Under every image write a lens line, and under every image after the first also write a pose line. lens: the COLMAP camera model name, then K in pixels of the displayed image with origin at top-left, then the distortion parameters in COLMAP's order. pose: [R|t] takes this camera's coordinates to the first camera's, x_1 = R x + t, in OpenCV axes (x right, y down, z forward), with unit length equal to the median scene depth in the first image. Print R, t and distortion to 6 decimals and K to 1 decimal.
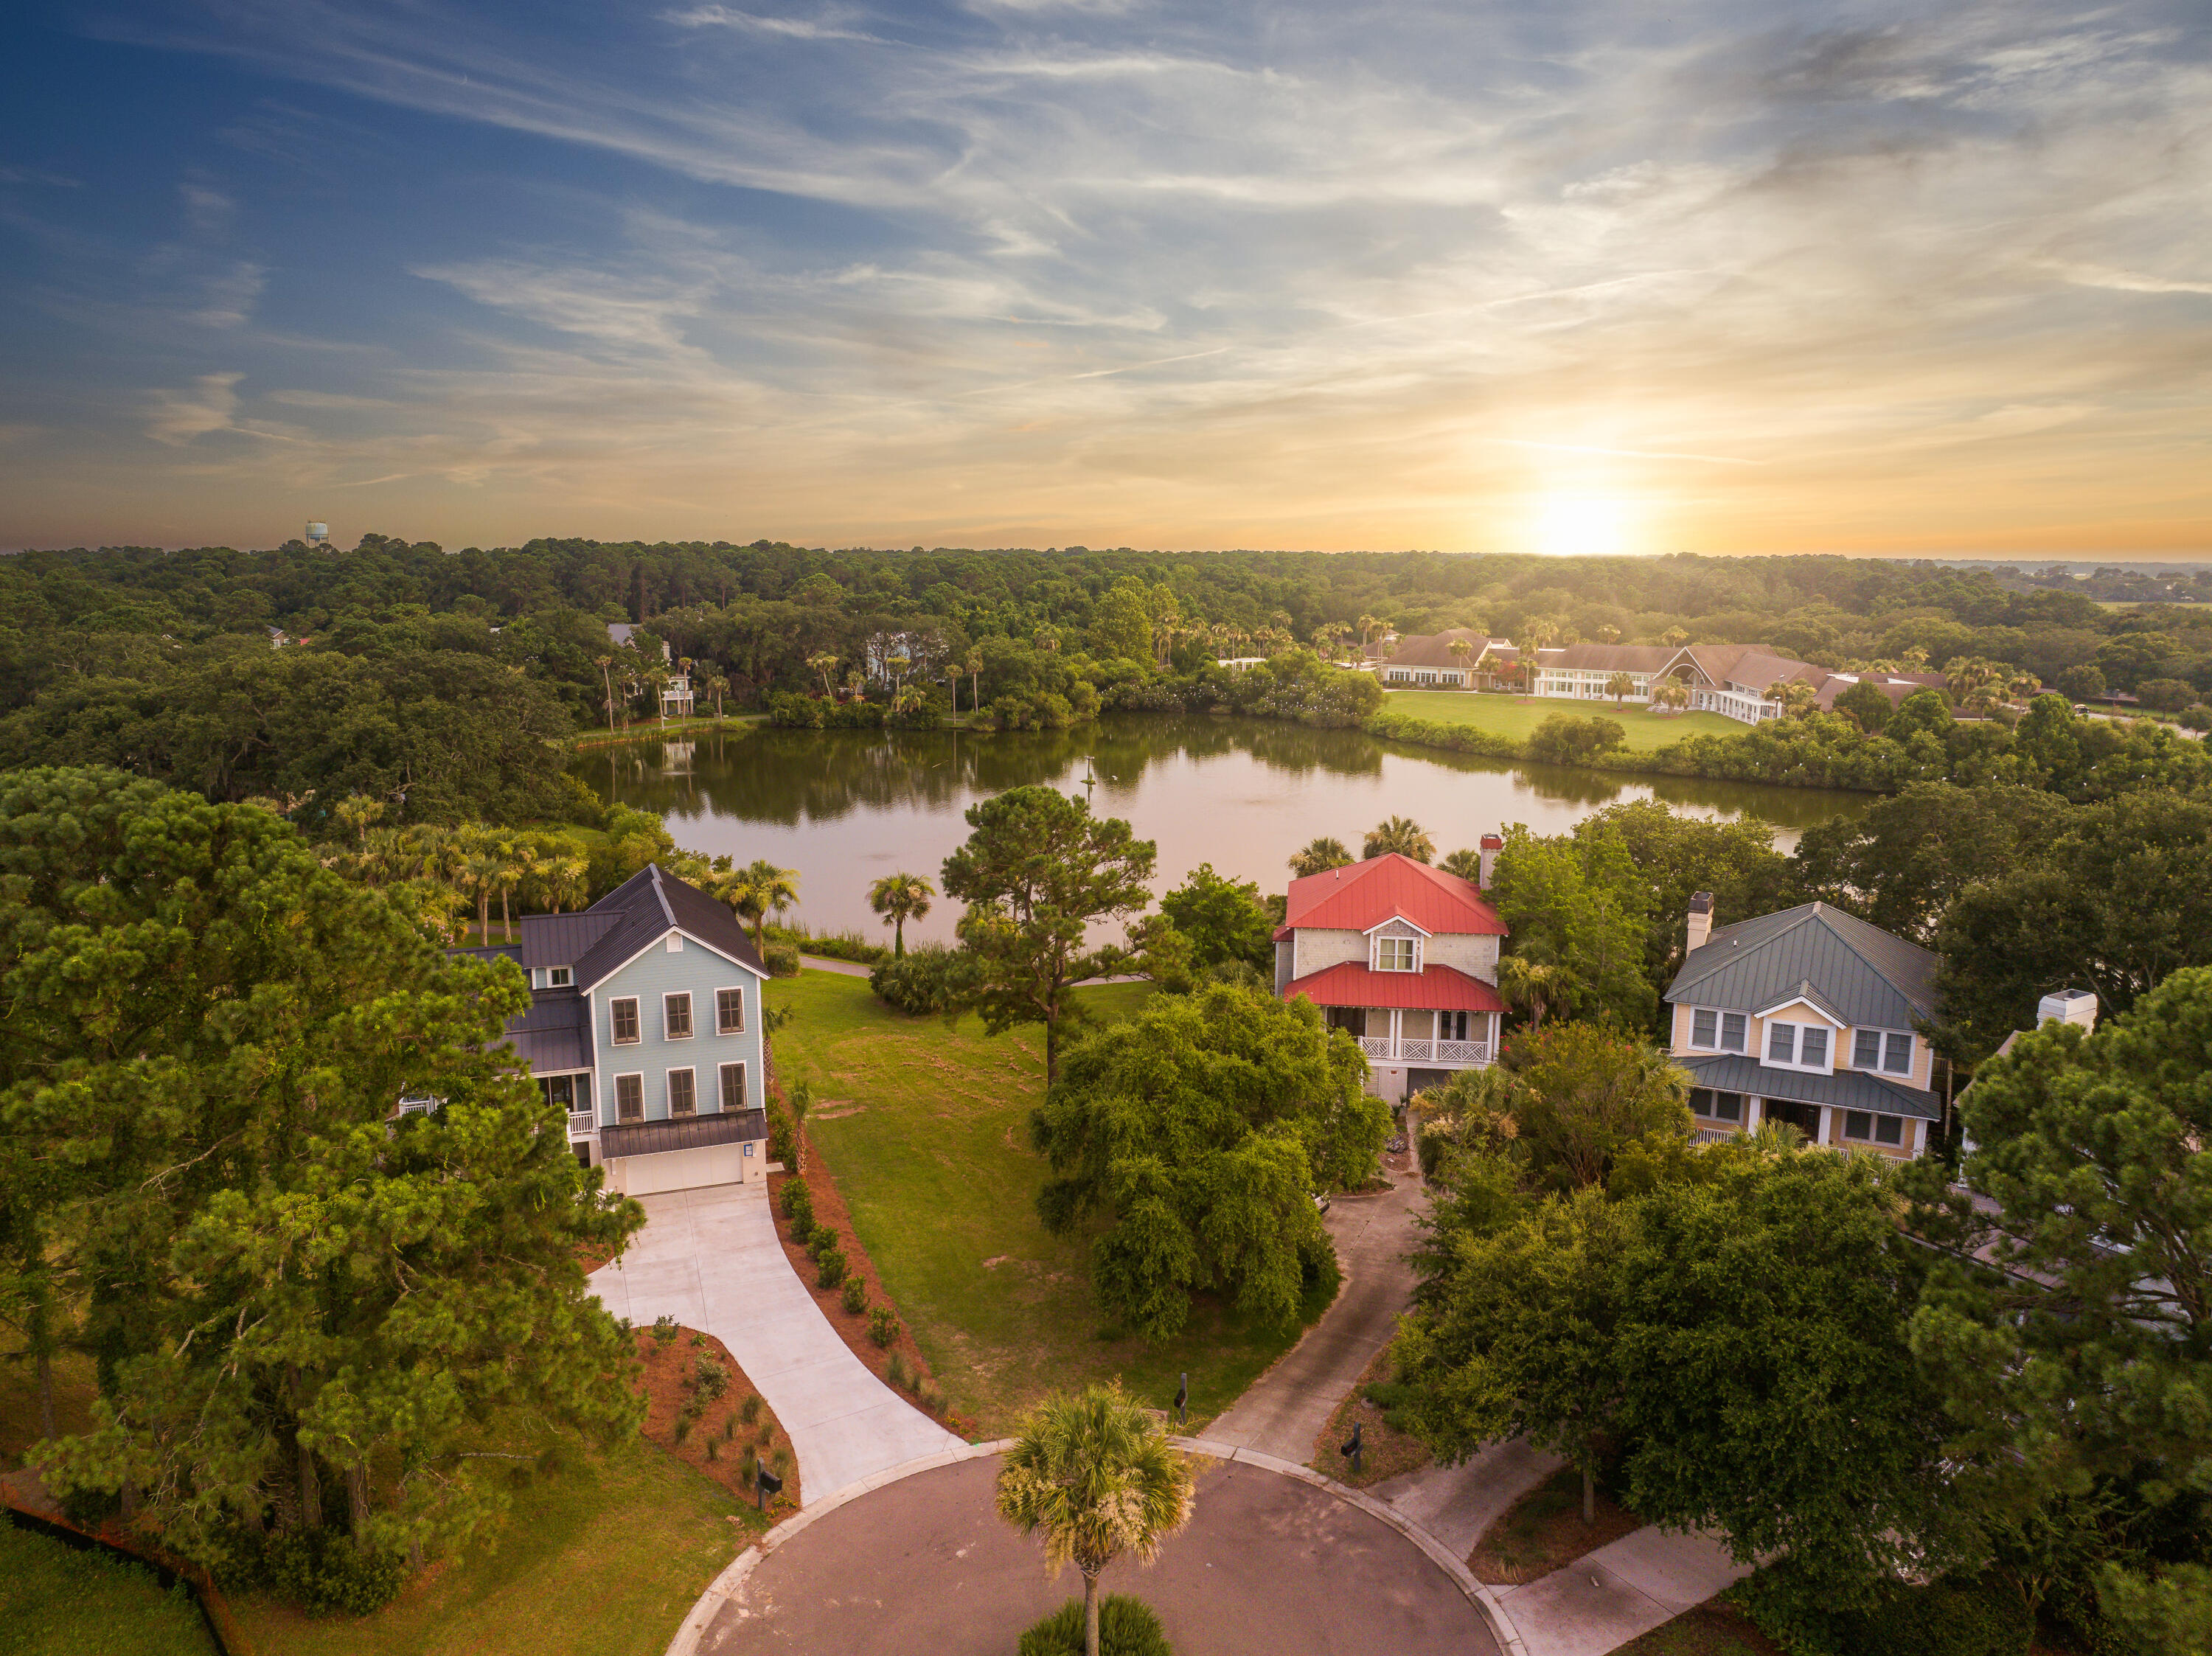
lens RADIAL K [[1566.4, 0, 1106.0], [0, 1566.4, 828.0], [0, 0, 1]] dist [-0.049494, -0.001912]
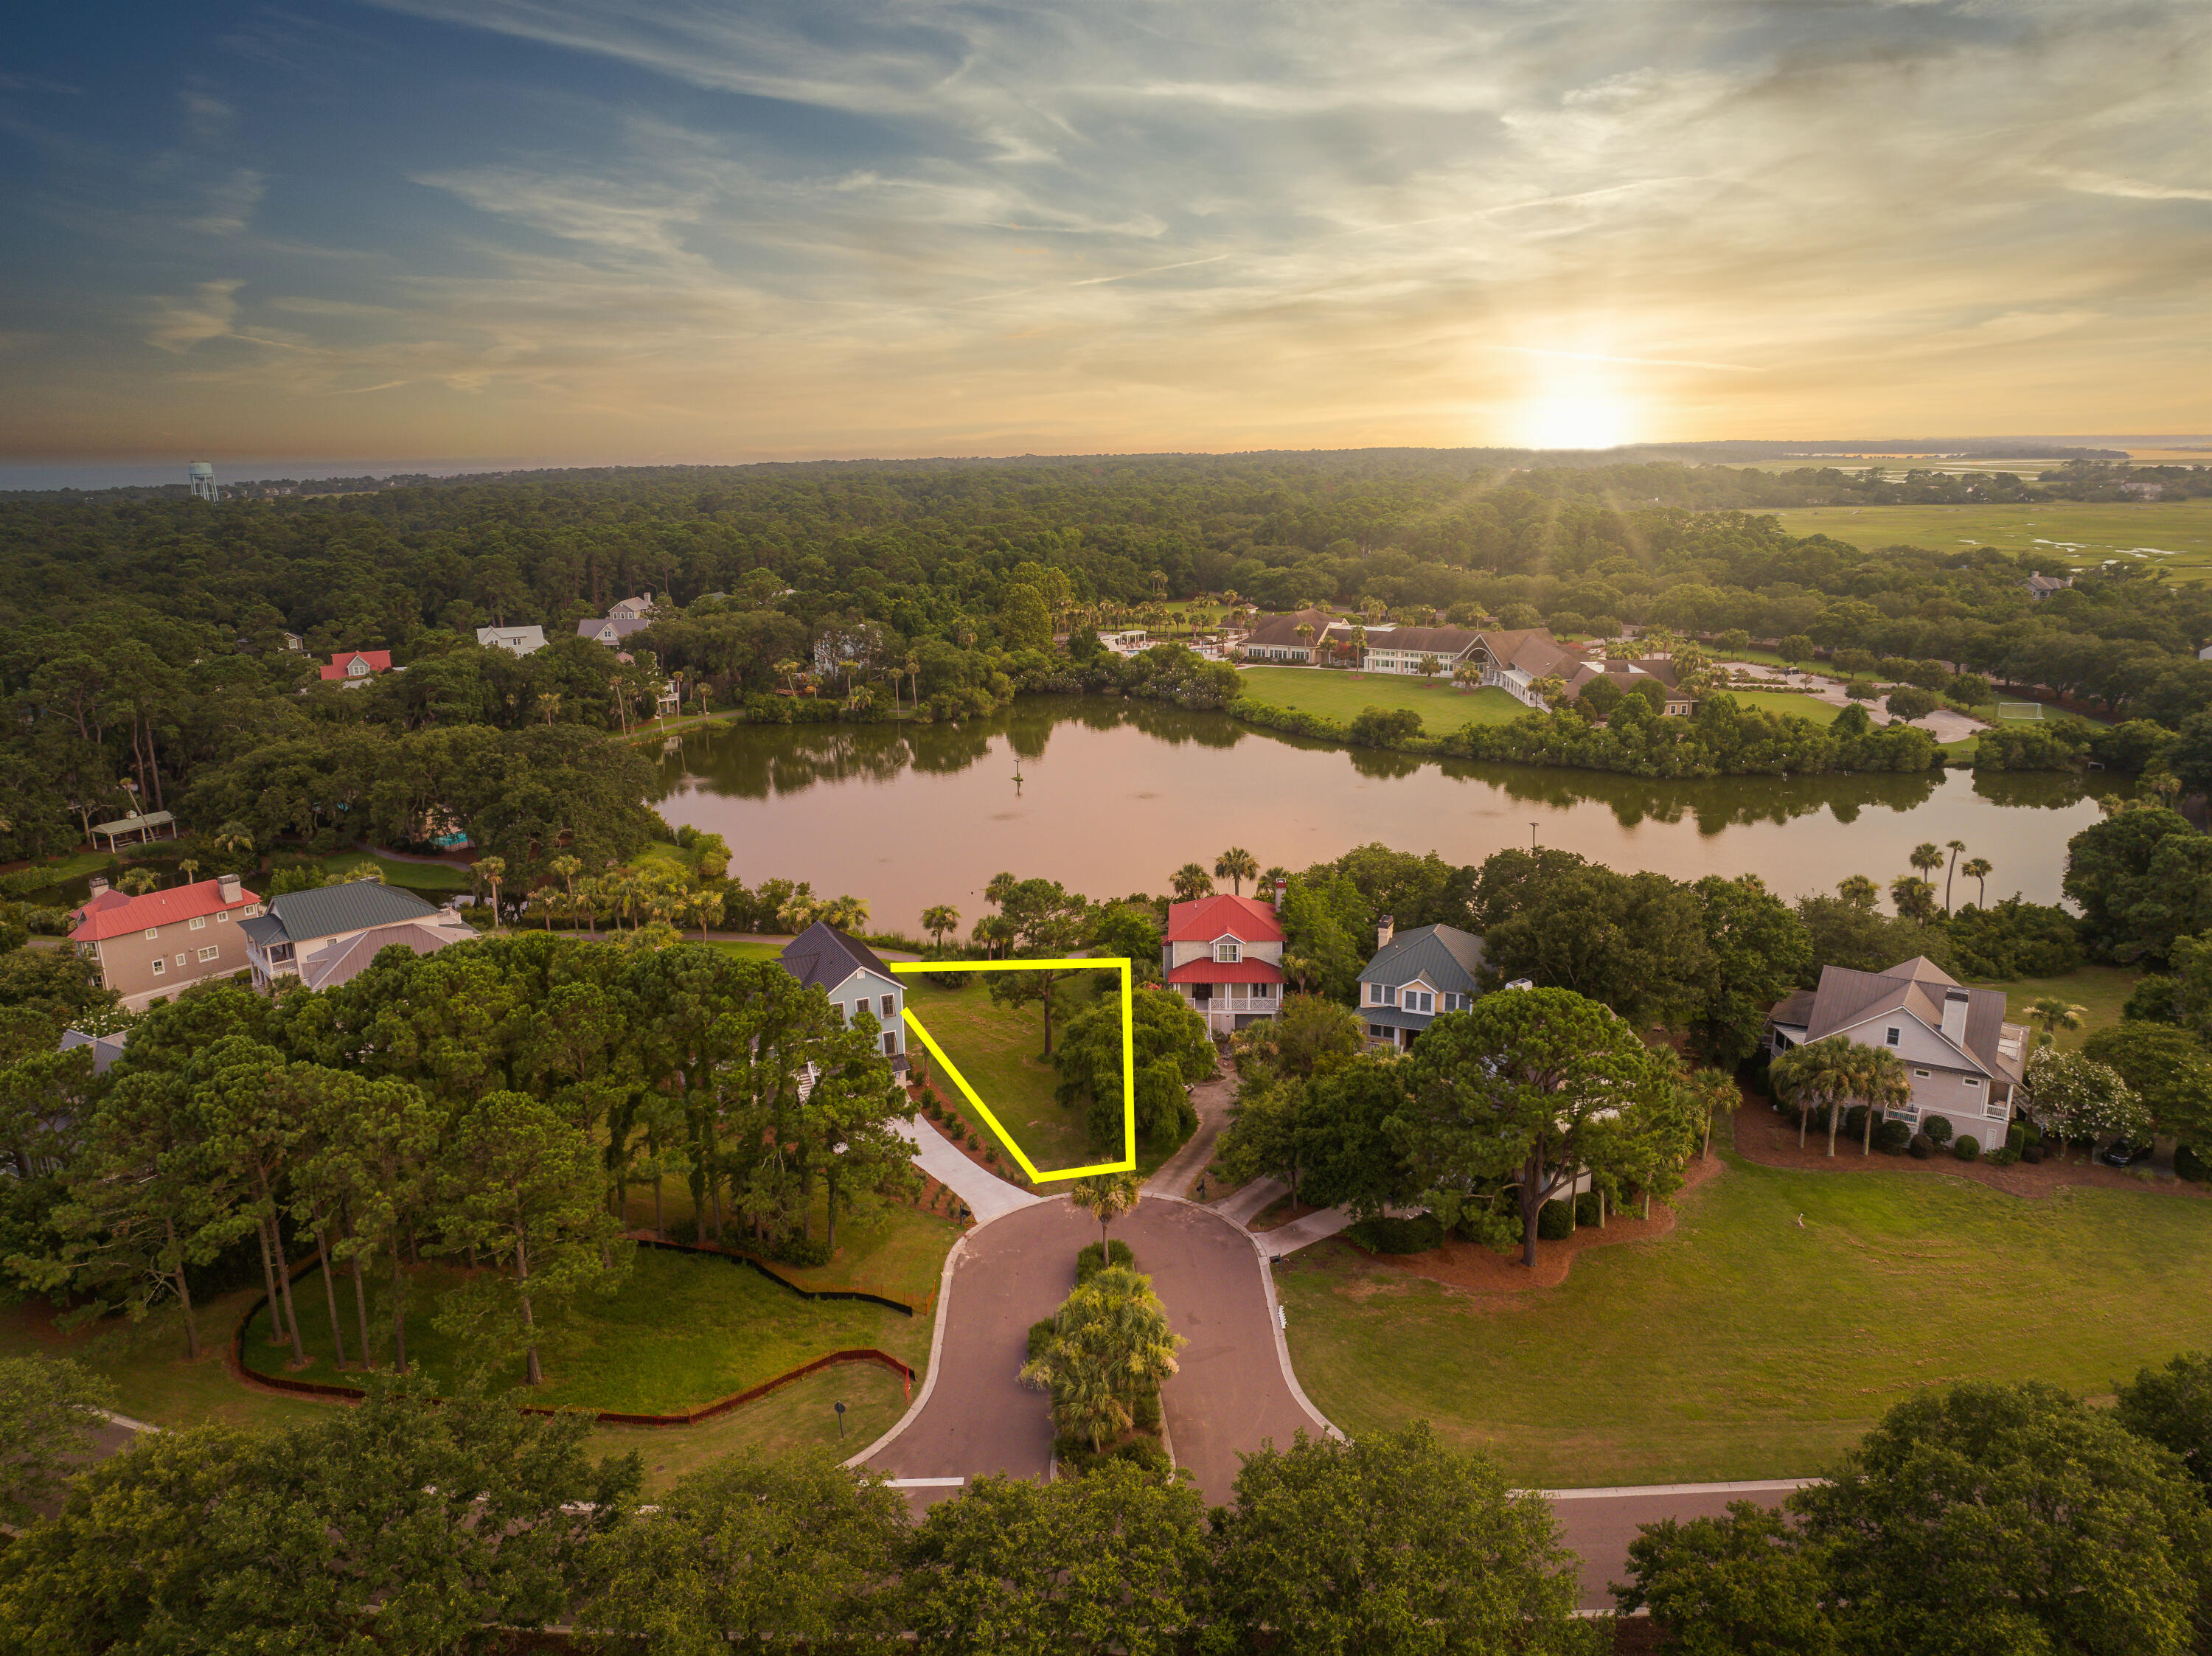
lens RADIAL K [[1559.7, 0, 1106.0], [0, 1559.7, 828.0], [0, 0, 1]] dist [-0.059122, 0.036545]
pose [[0.996702, -0.037279, 0.072083, -0.060685], [0.032194, 0.996995, 0.070464, -0.142593], [-0.074493, -0.067911, 0.994906, -0.577975]]
